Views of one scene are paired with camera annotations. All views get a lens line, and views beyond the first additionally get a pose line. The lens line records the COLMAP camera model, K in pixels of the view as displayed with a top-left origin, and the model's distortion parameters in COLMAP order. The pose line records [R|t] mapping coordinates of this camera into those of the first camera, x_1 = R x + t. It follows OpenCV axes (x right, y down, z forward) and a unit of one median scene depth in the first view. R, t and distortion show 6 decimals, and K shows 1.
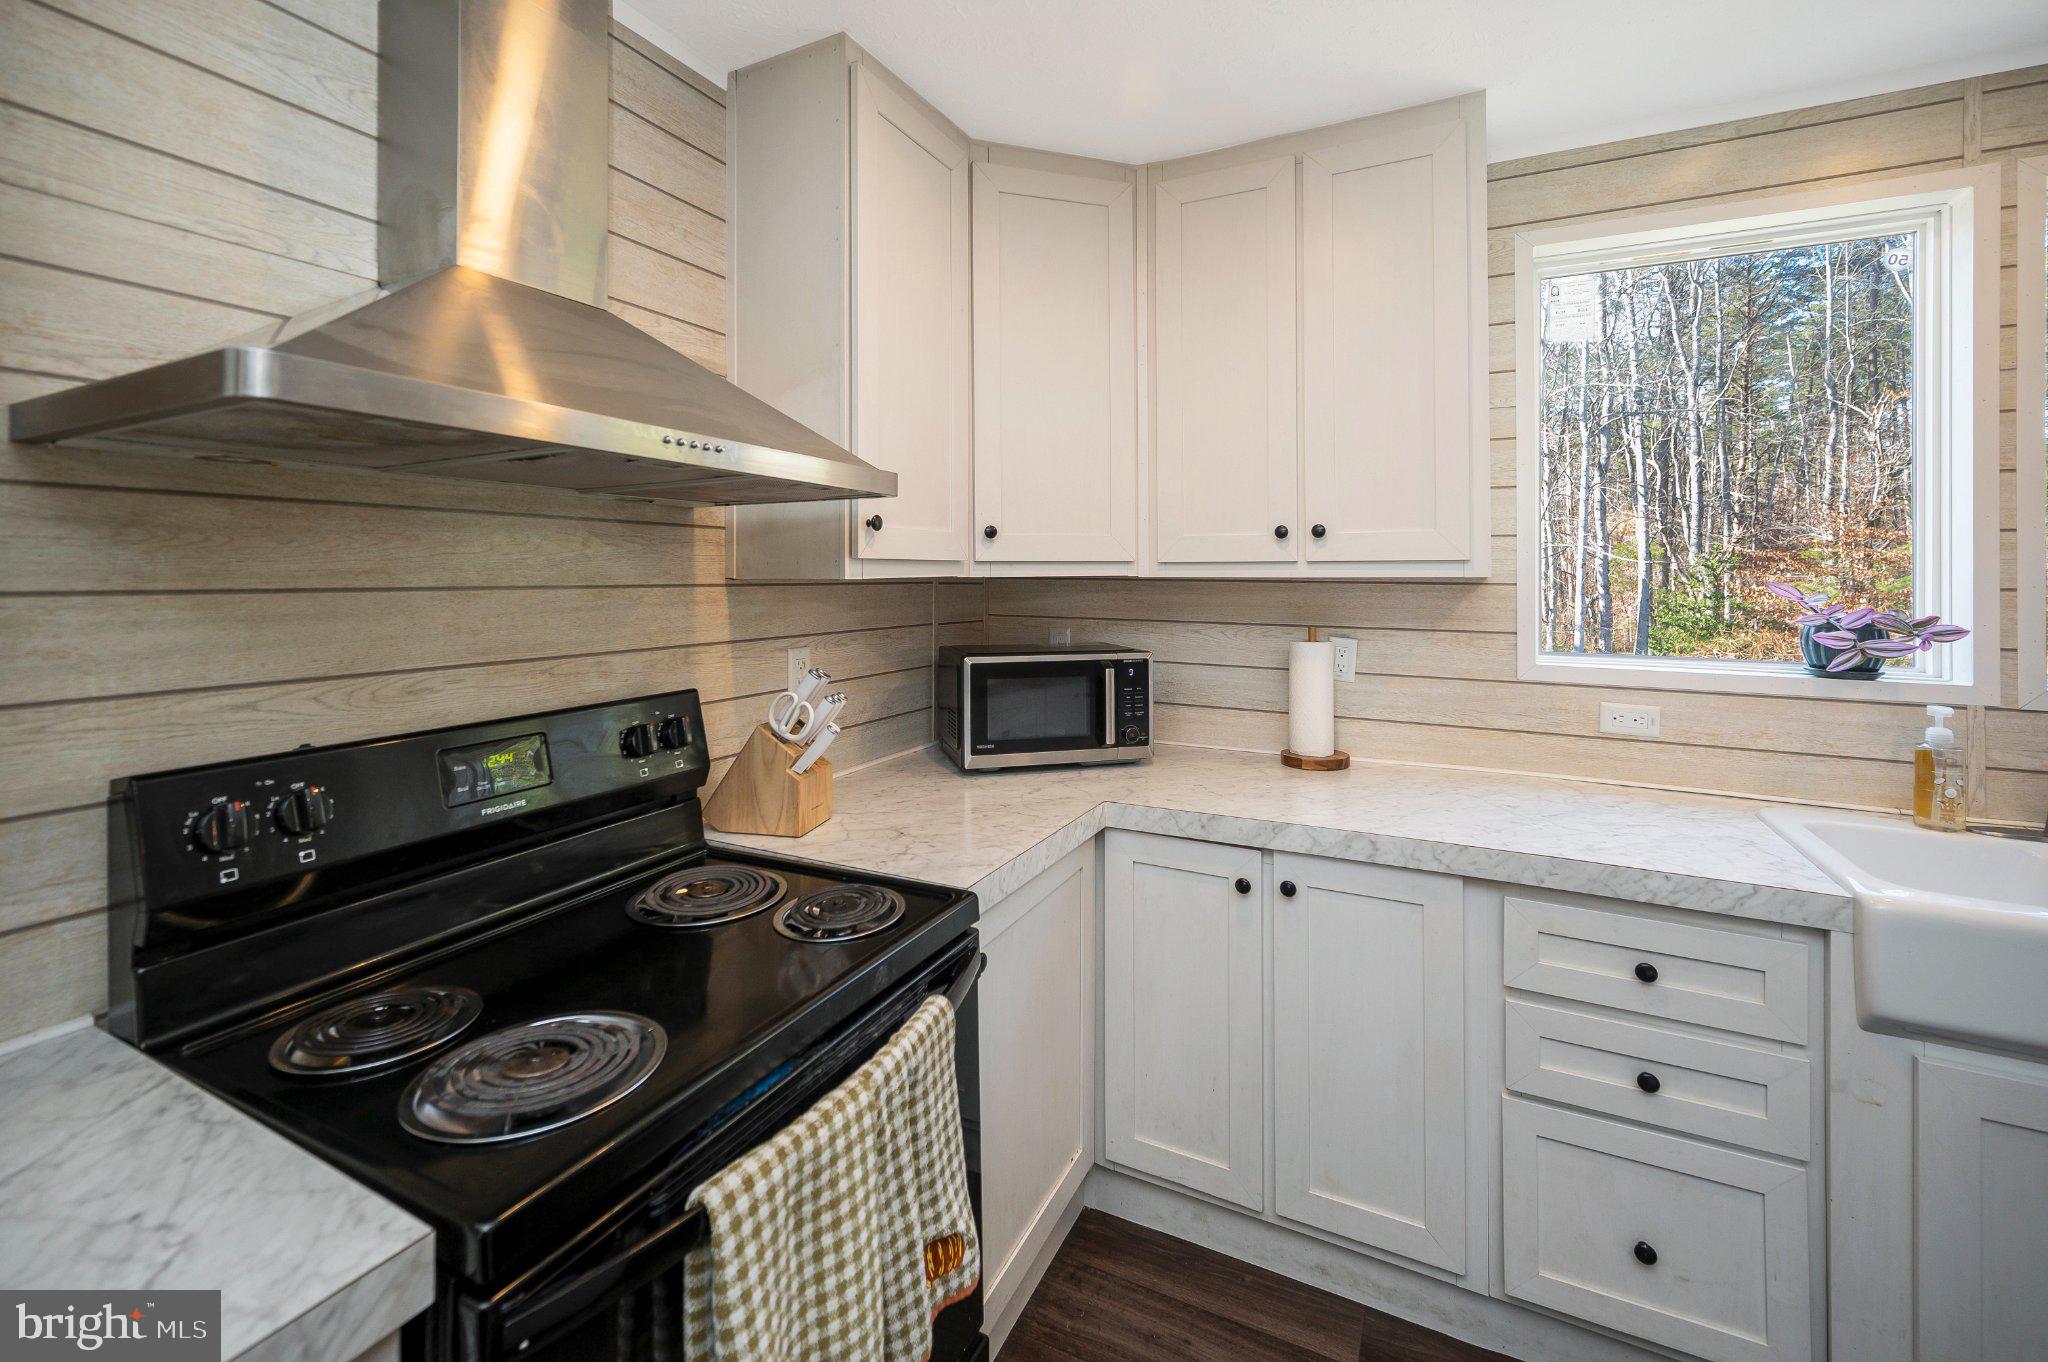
lens RADIAL K [[852.7, 0, 1010.2], [0, 852.7, 569.7], [0, 0, 1]] dist [-0.000968, -0.000157]
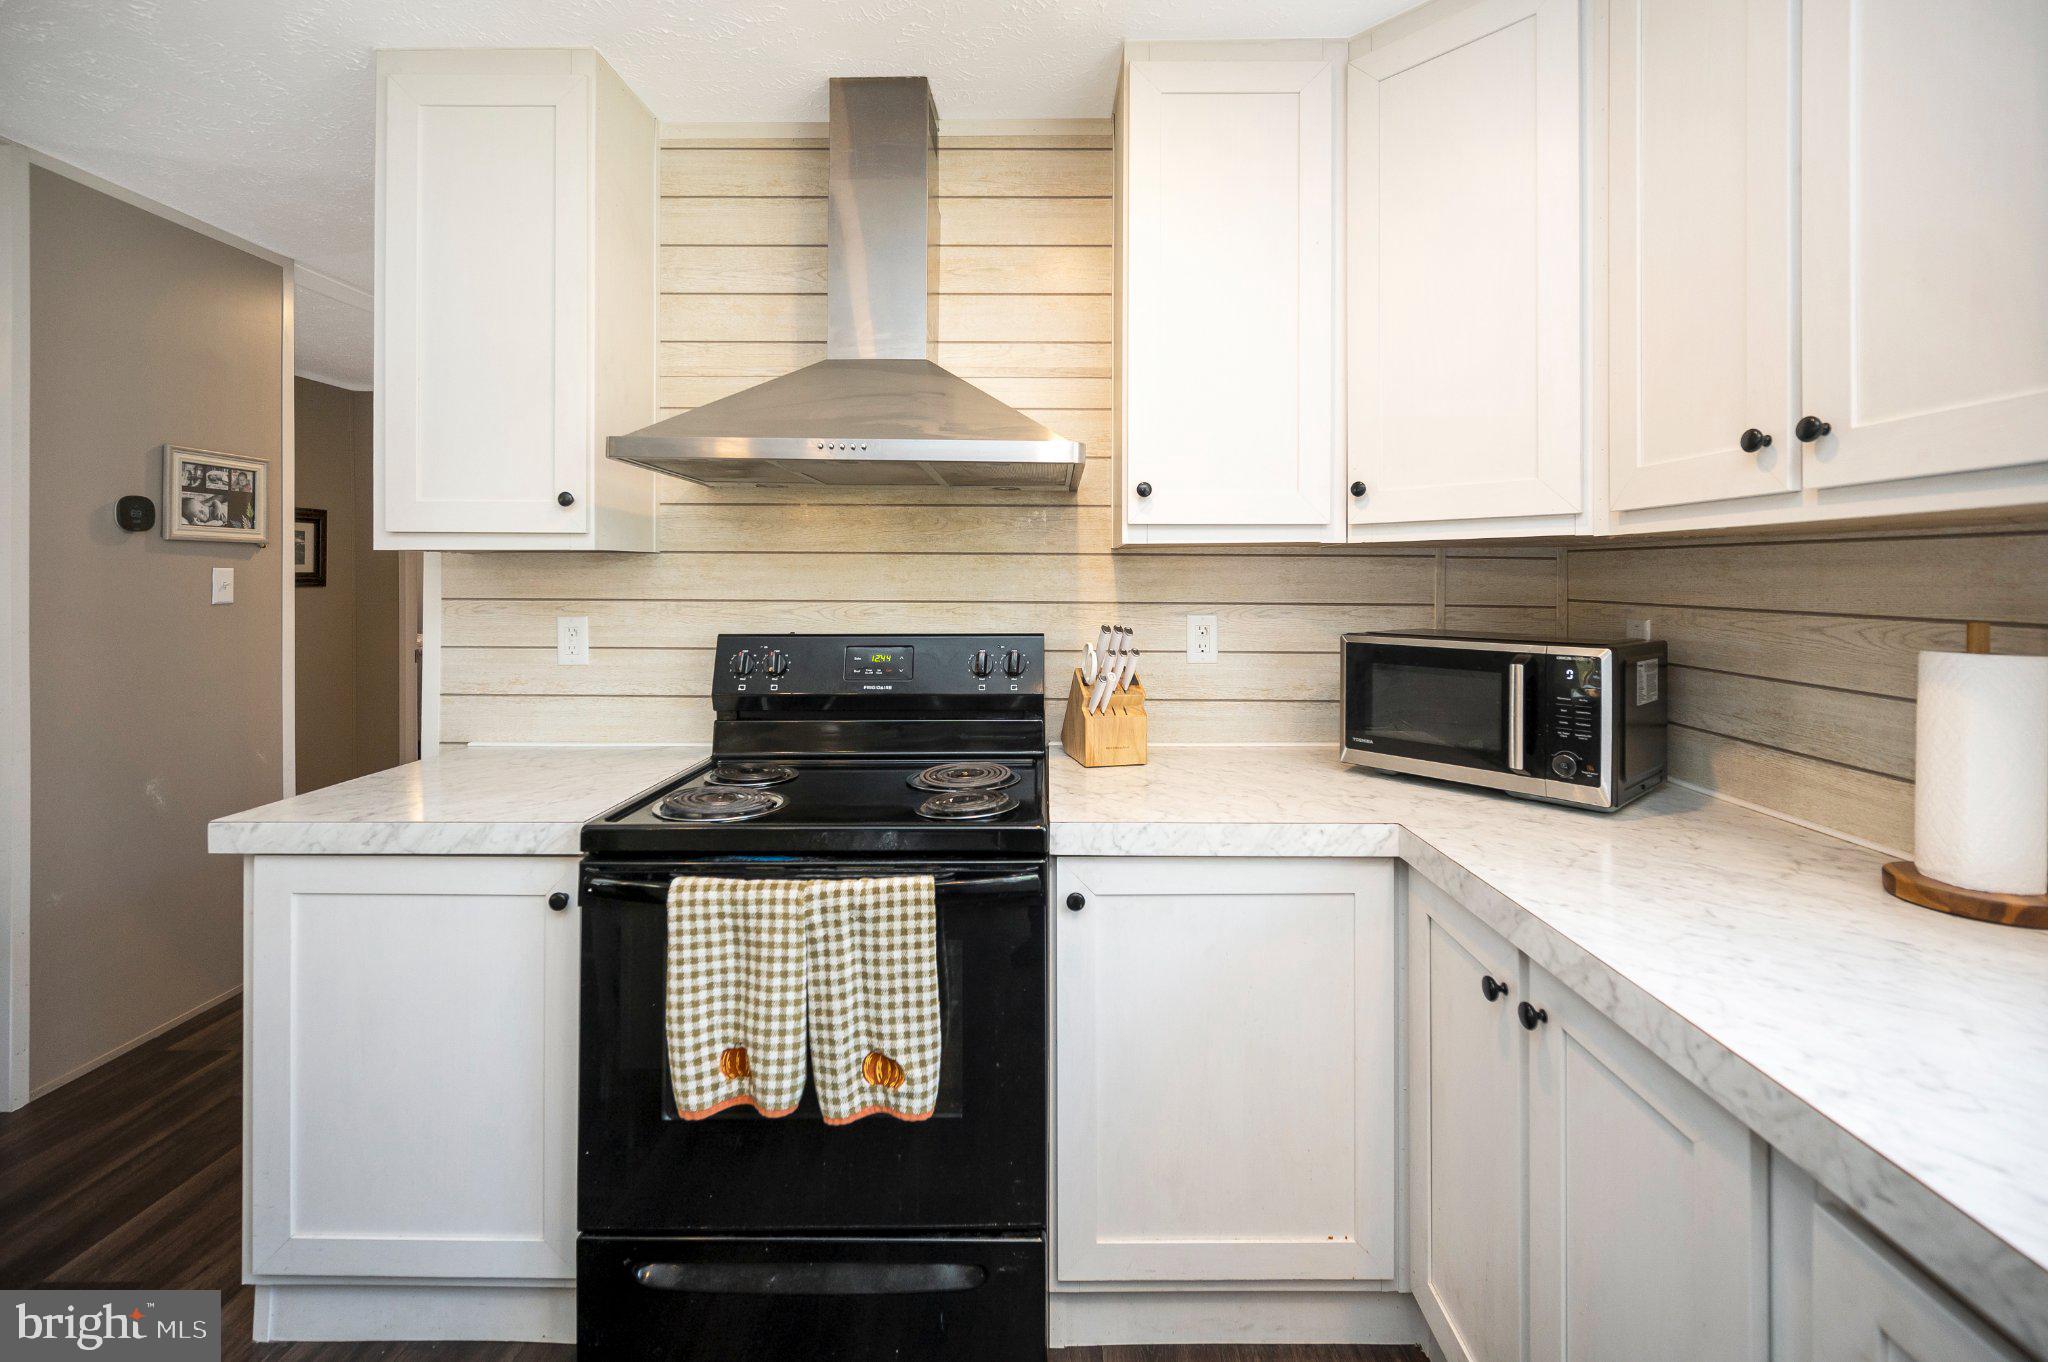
lens RADIAL K [[840.6, 0, 1036.1], [0, 840.6, 576.1], [0, 0, 1]] dist [0.000102, -0.000127]
pose [[0.463169, -0.000398, -0.886270, 0.601134], [0.001439, 0.999999, 0.000303, 0.044590], [0.886269, -0.001415, 0.463169, 0.340105]]
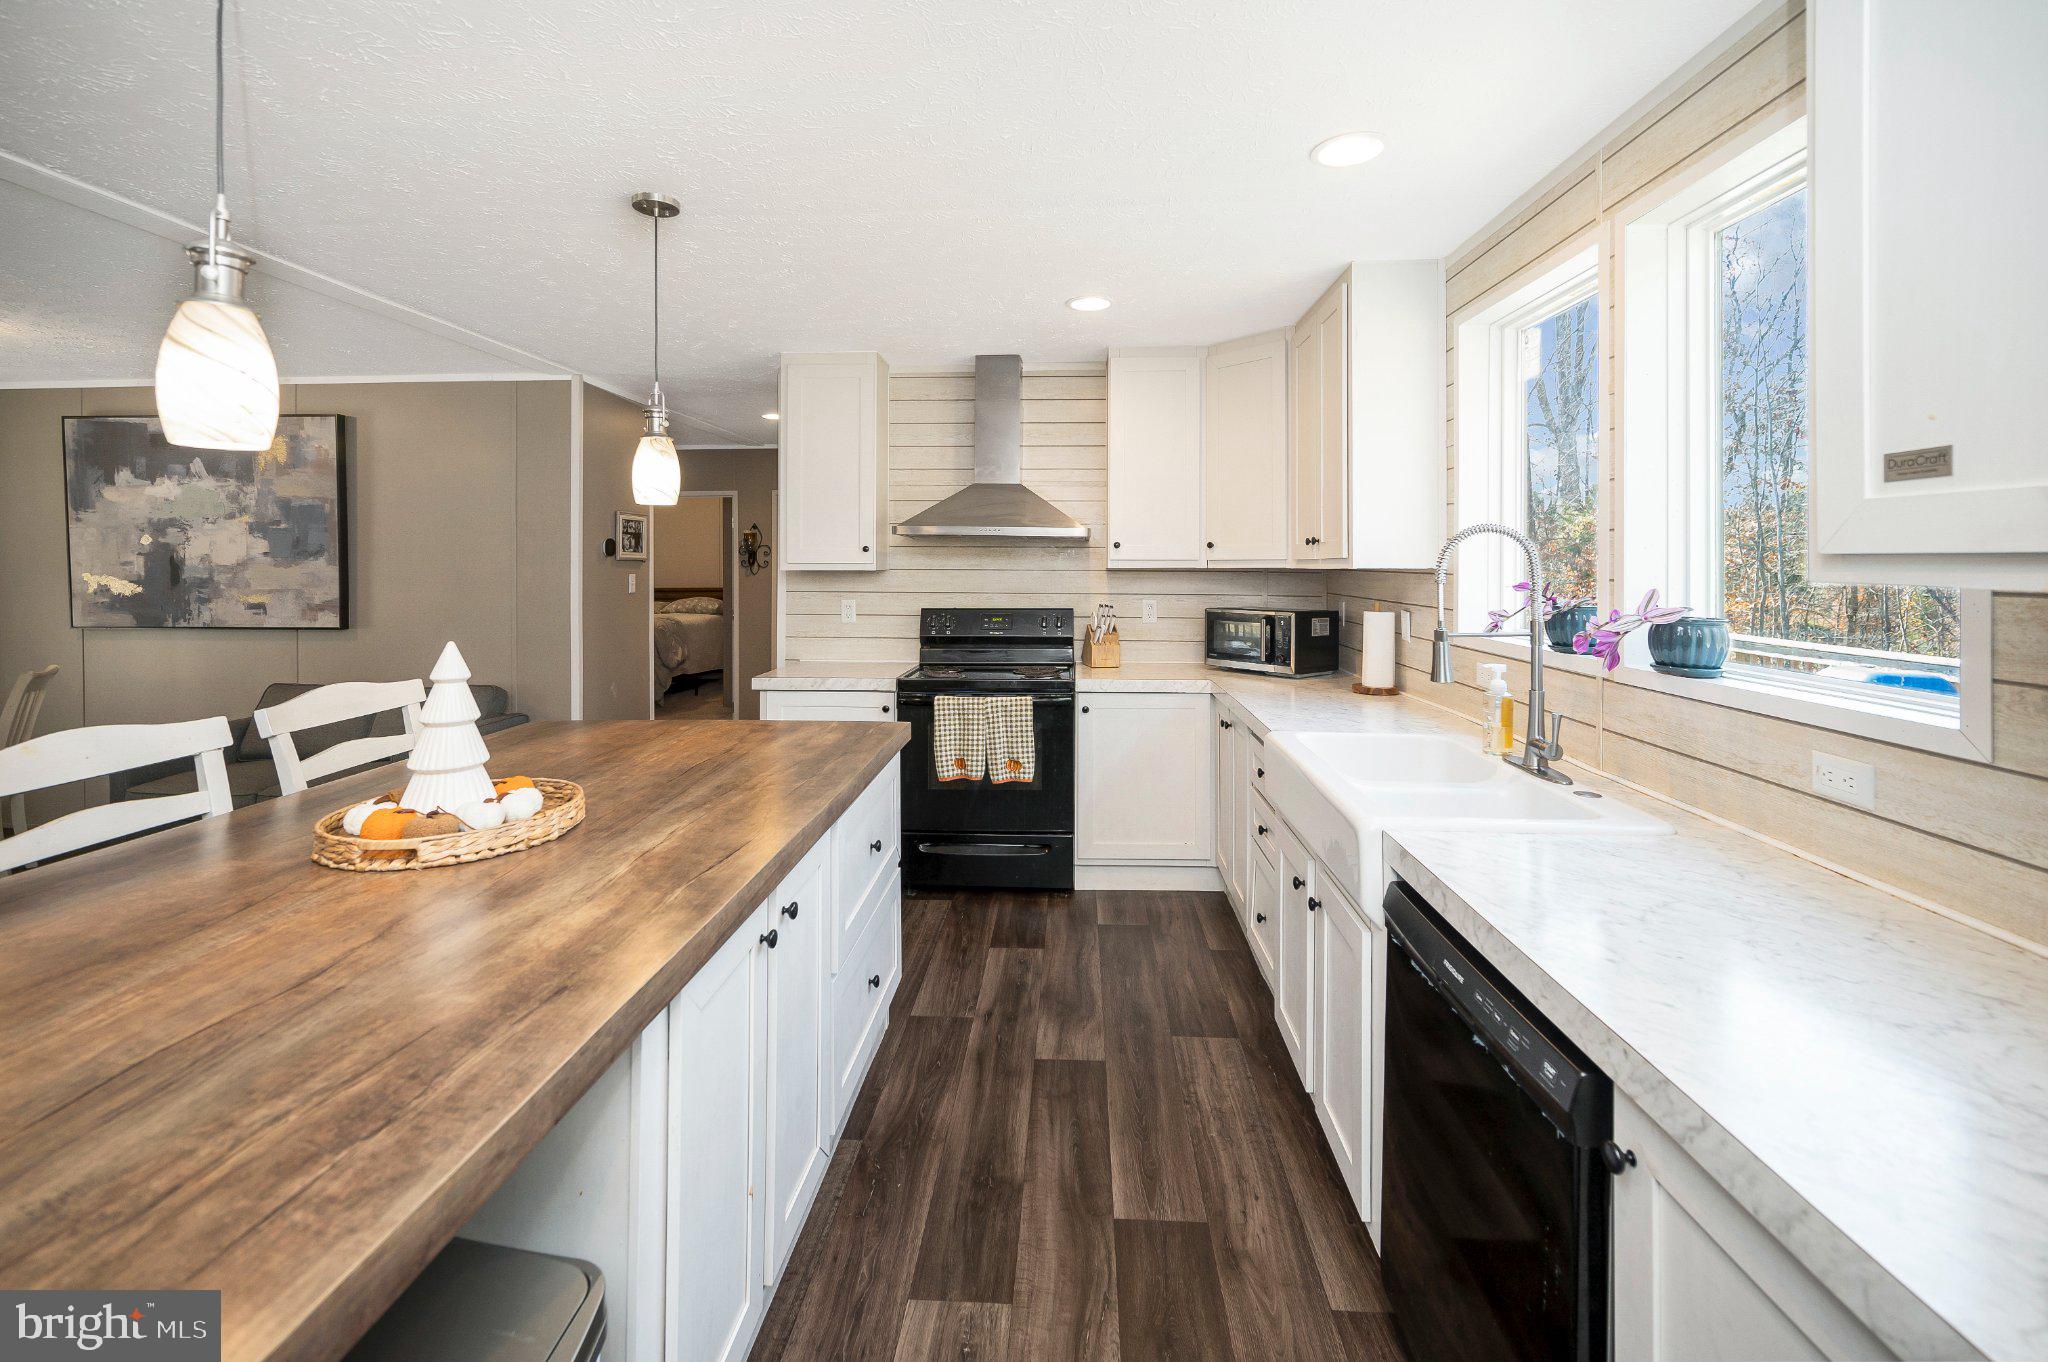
lens RADIAL K [[831.0, 0, 1029.4], [0, 831.0, 566.9], [0, 0, 1]] dist [-0.000055, -0.000062]
pose [[0.423411, 0.003585, -0.905931, 1.604176], [0.001903, 0.999986, 0.004847, -0.003113], [0.905936, -0.003776, 0.423398, -0.193400]]
